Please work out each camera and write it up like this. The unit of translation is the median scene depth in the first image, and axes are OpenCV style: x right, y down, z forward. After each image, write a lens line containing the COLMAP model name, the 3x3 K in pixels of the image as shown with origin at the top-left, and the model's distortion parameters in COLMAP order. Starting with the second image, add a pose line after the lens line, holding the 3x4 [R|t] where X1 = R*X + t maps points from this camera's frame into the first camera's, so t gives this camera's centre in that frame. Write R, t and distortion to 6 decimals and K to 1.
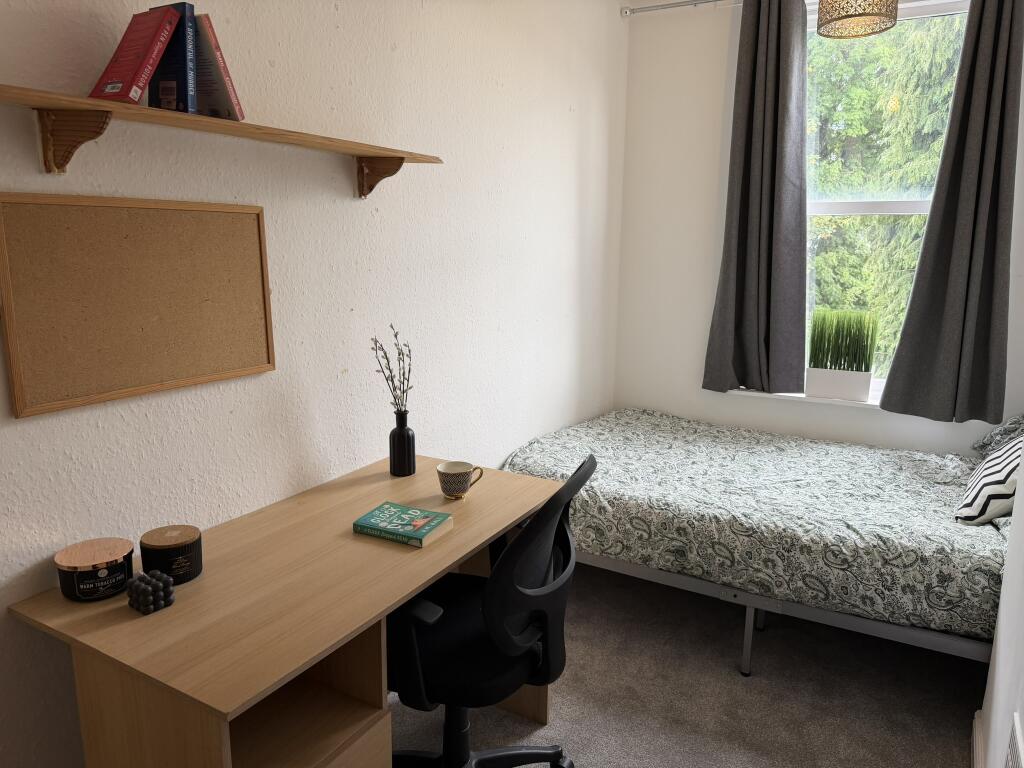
lens RADIAL K [[723.0, 0, 515.0], [0, 723.0, 384.6], [0, 0, 1]] dist [0.011471, -0.005301]
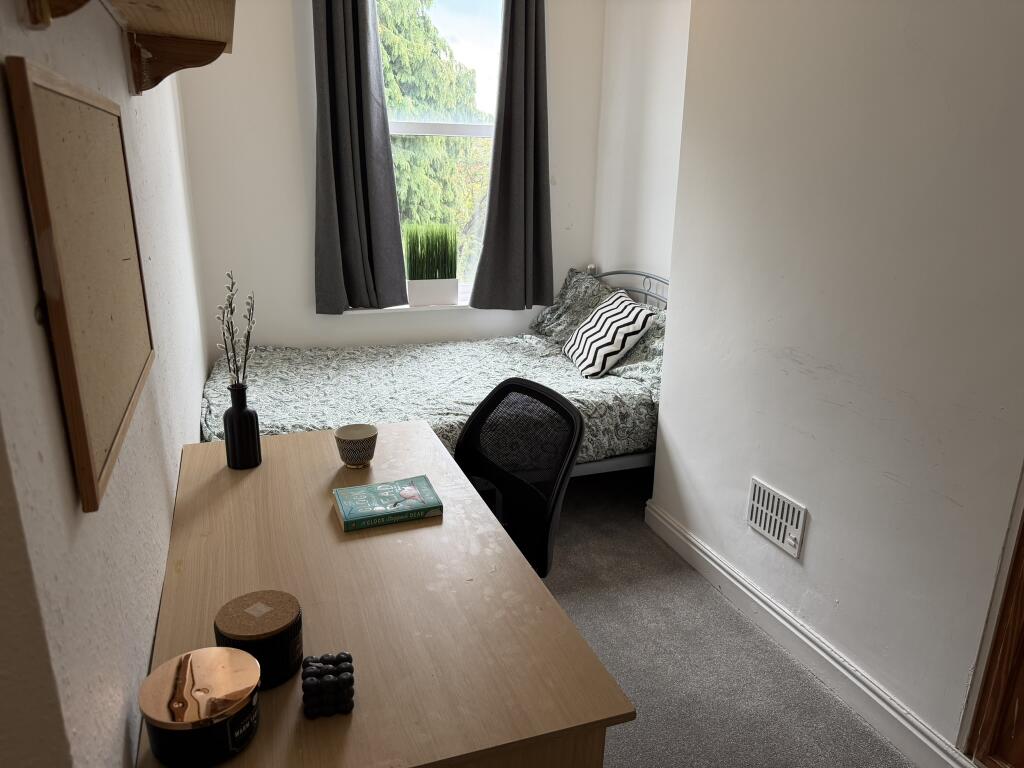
lens RADIAL K [[723.0, 0, 515.0], [0, 723.0, 384.3], [0, 0, 1]] dist [0.011471, -0.005301]
pose [[0.621867, -0.218358, 0.752065, -0.409832], [0.133424, 0.975842, 0.173005, -0.043704], [-0.771673, -0.007243, 0.635978, 0.205117]]
